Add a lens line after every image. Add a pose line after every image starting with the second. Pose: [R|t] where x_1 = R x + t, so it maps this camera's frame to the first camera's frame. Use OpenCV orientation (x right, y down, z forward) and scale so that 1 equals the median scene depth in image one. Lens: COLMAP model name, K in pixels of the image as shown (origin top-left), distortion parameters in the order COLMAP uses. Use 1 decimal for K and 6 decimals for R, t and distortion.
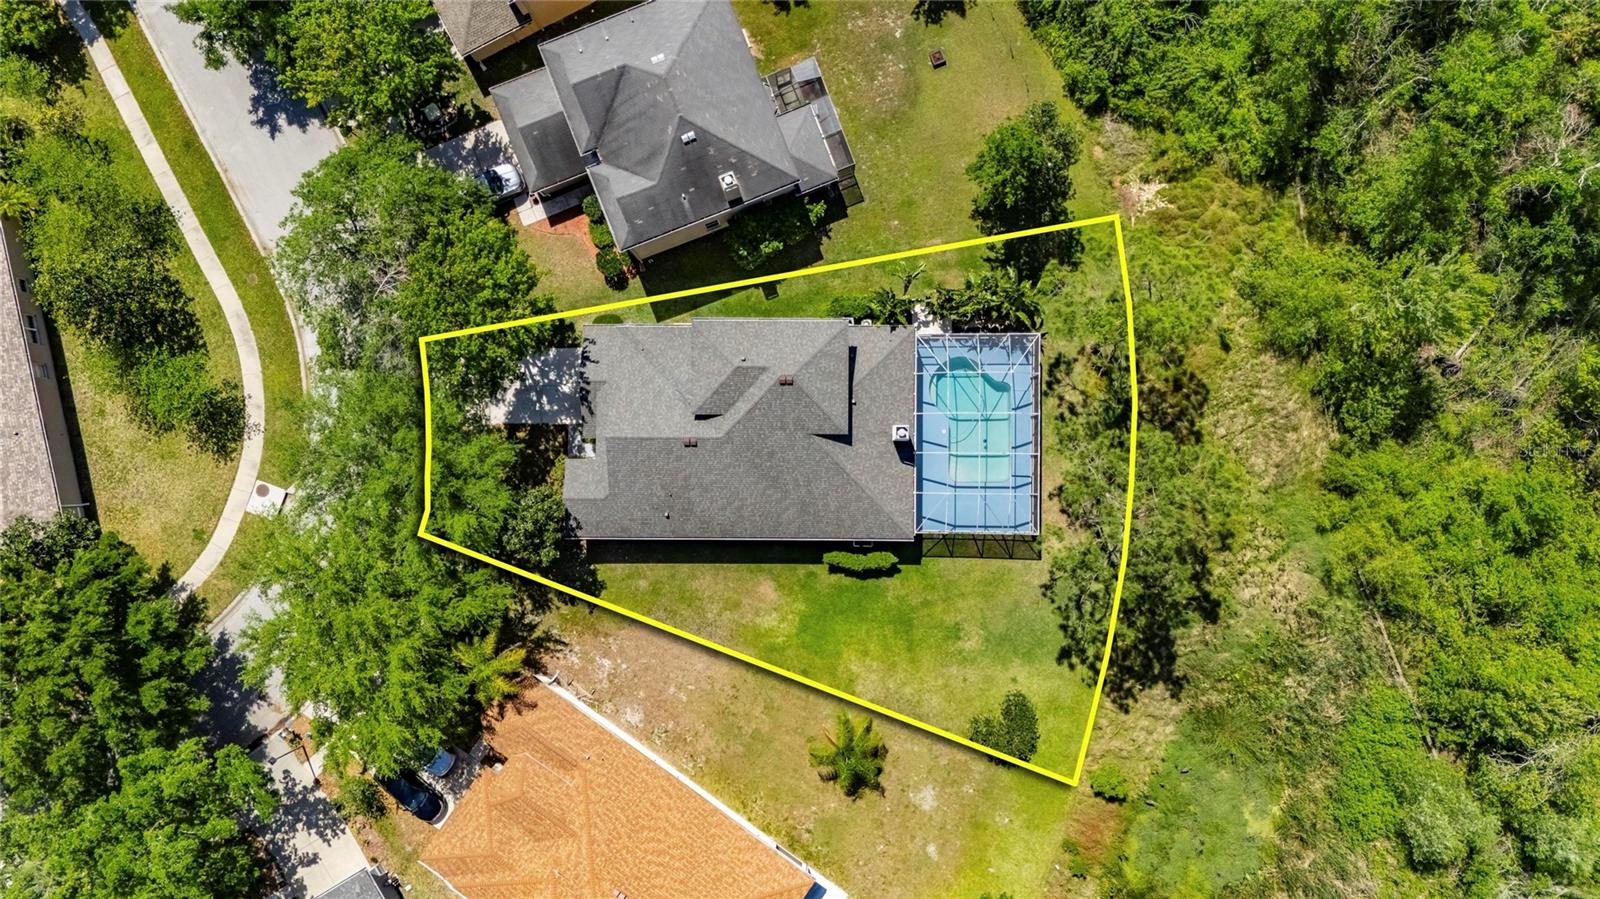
lens RADIAL K [[1168.7, 0, 808.3], [0, 1168.7, 450.8], [0, 0, 1]] dist [0.061534, -0.054045]
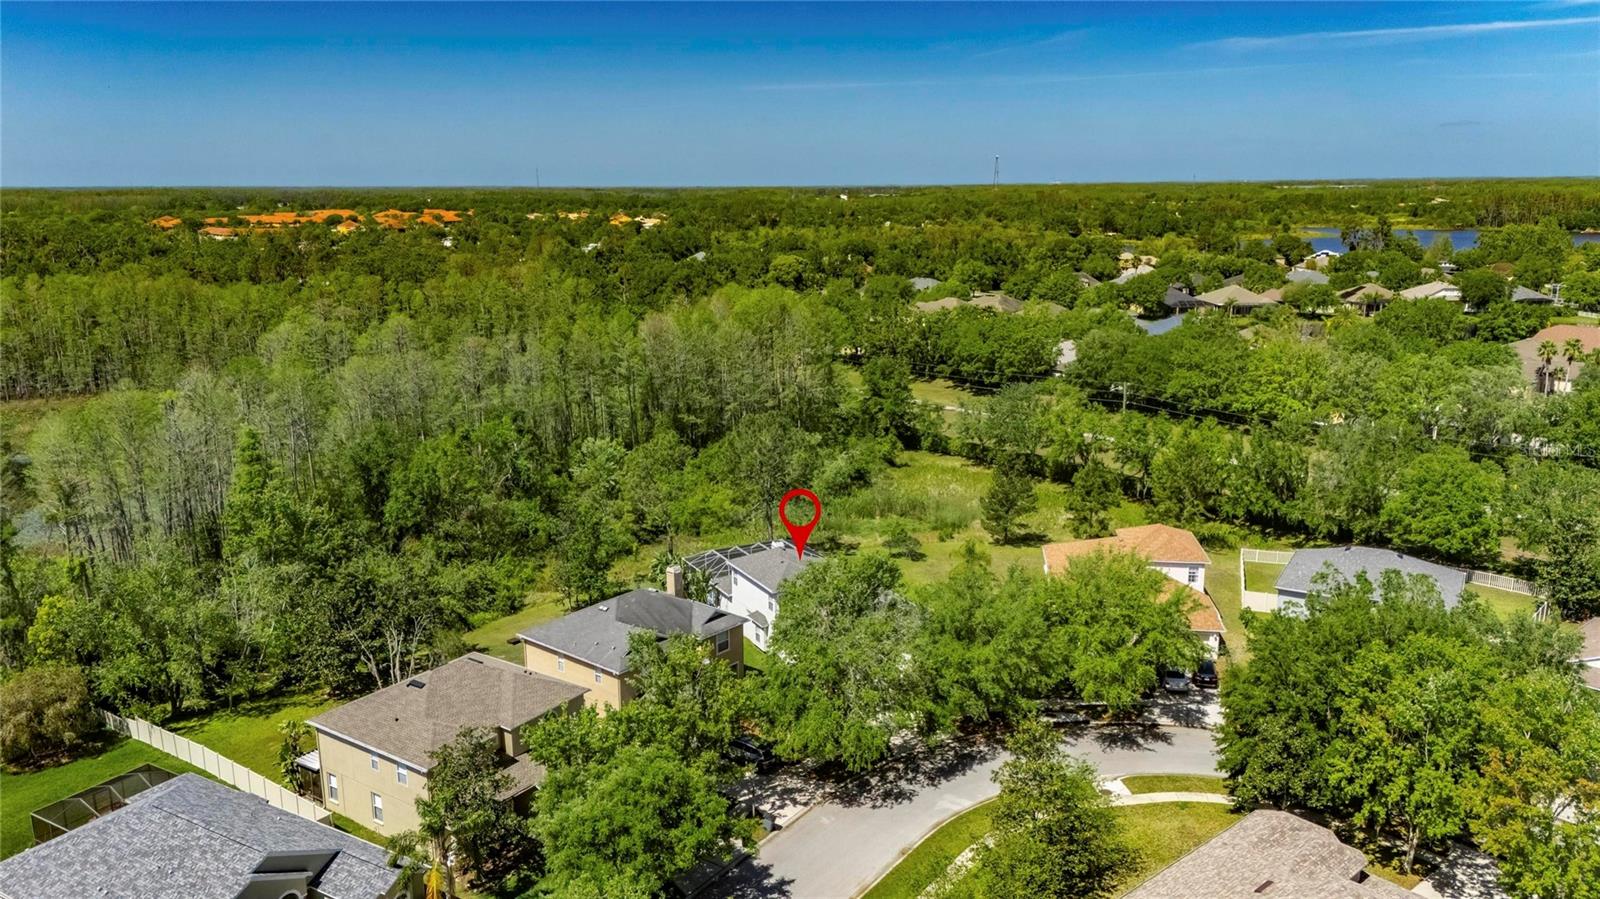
lens RADIAL K [[1139.2, 0, 796.5], [0, 1139.2, 486.8], [0, 0, 1]] dist [0.058218, -0.045559]
pose [[-0.461359, -0.213100, 0.861241, -1.140686], [0.887199, -0.105348, 0.449198, -0.622520], [-0.004994, 0.971334, 0.237666, 0.515656]]
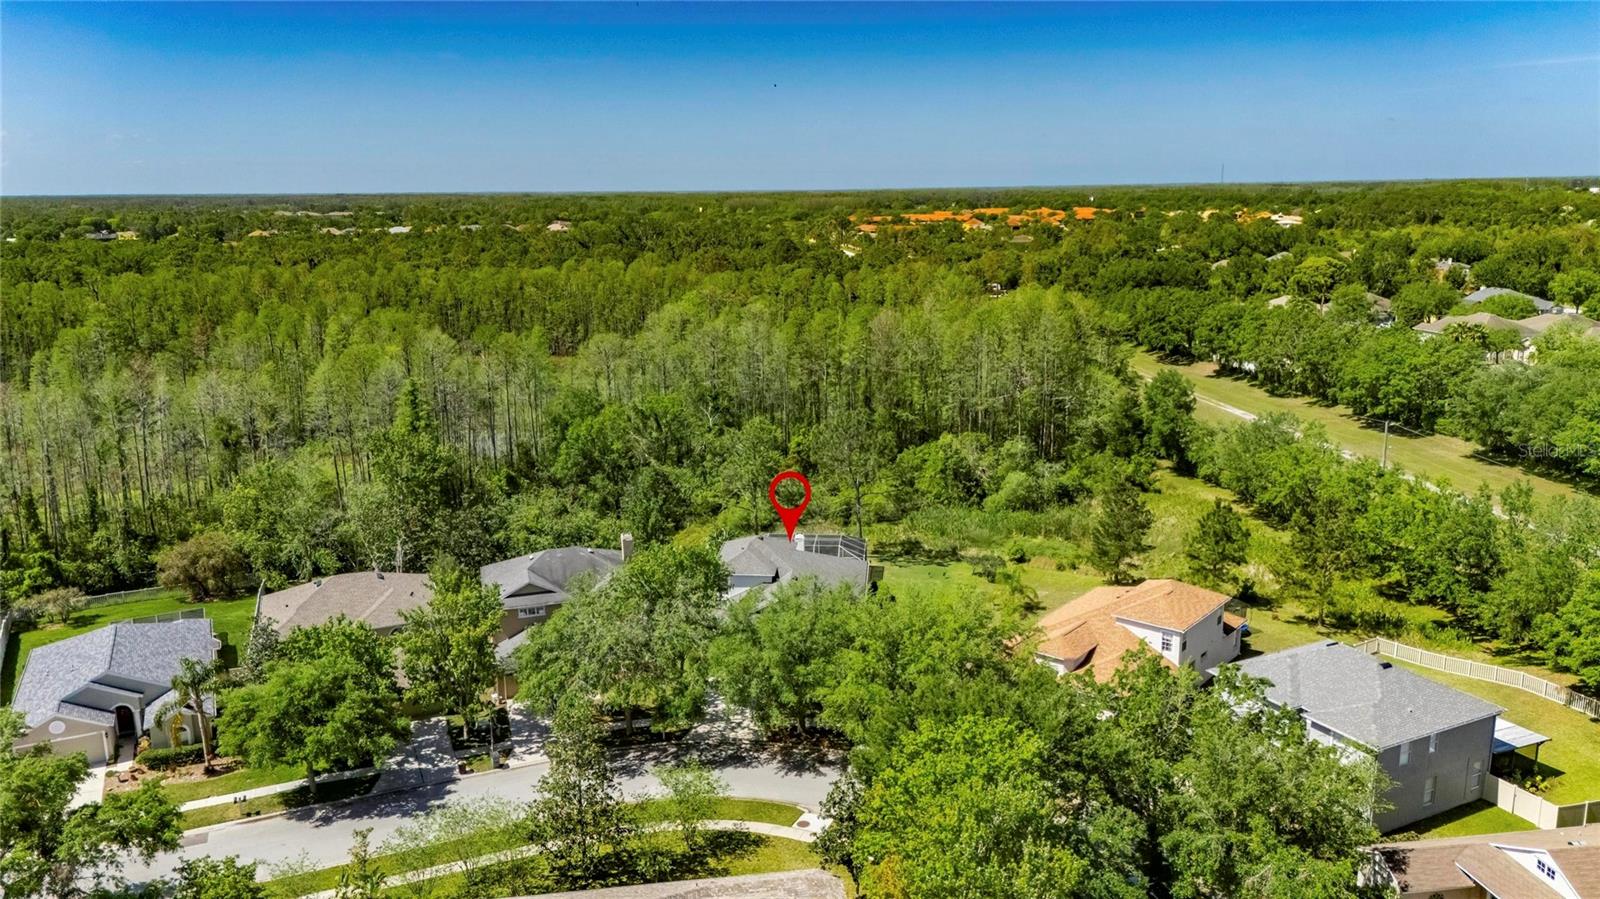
lens RADIAL K [[1145.6, 0, 800.0], [0, 1145.6, 449.5], [0, 0, 1]] dist [0.064663, -0.052527]
pose [[0.081385, -0.210375, 0.974227, -1.323302], [0.996670, 0.022094, -0.078489, 0.098697], [-0.005012, 0.977371, 0.211473, 0.505682]]
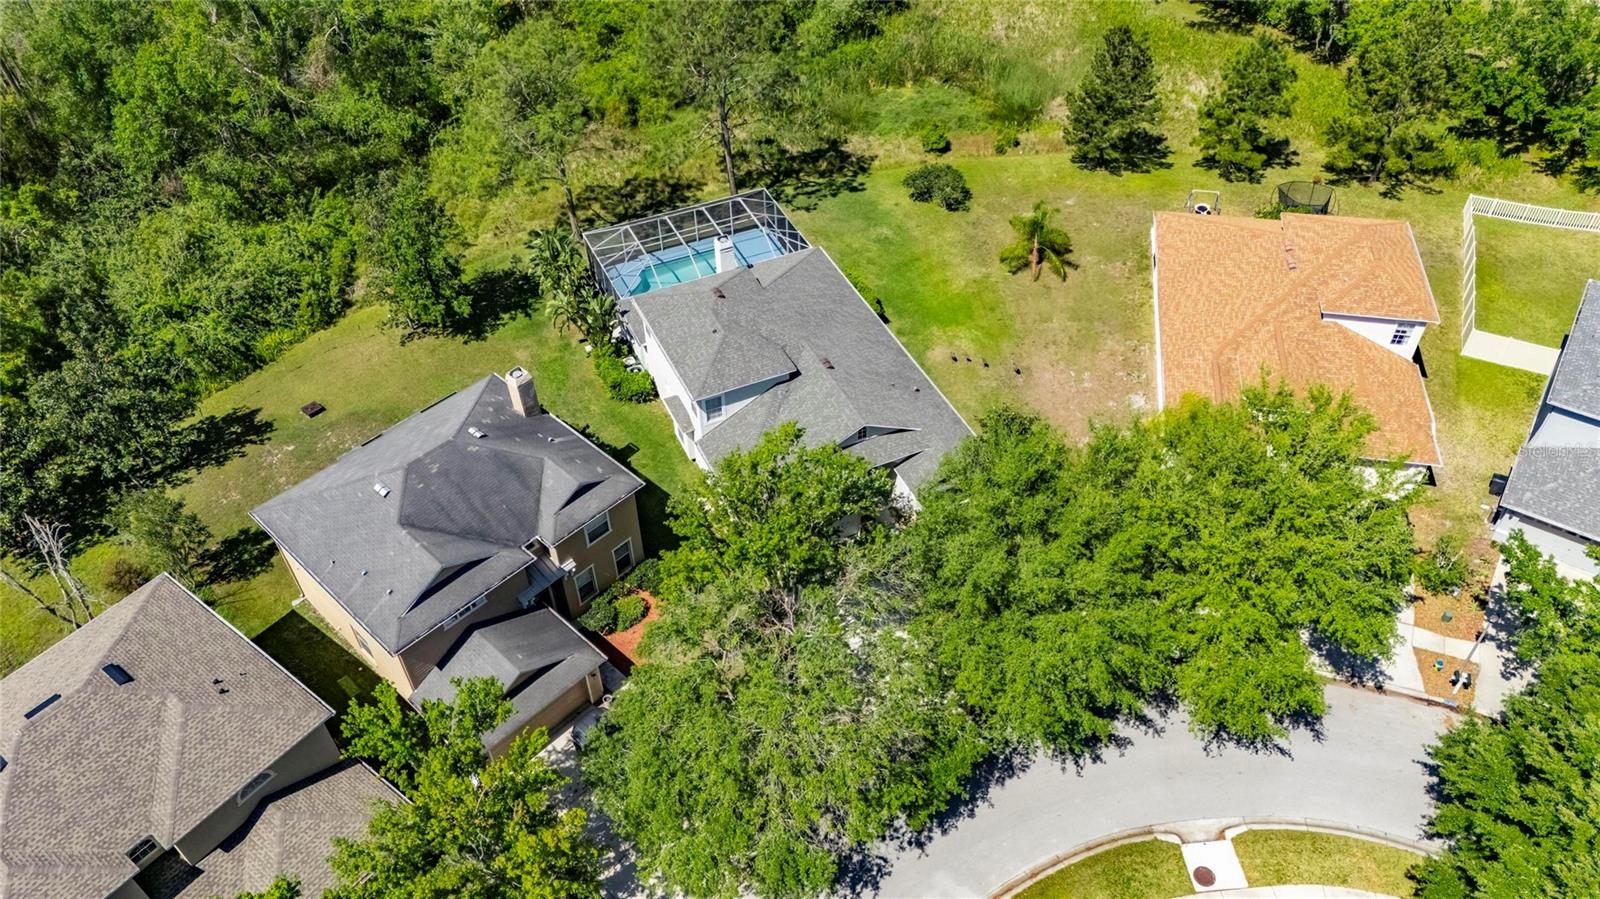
lens RADIAL K [[1168.7, 0, 808.3], [0, 1168.7, 450.8], [0, 0, 1]] dist [0.061534, -0.054045]
pose [[-0.423327, -0.619230, 0.661324, -0.648946], [0.905972, -0.291688, 0.306809, -0.278578], [0.002915, 0.729021, 0.684485, 0.421619]]
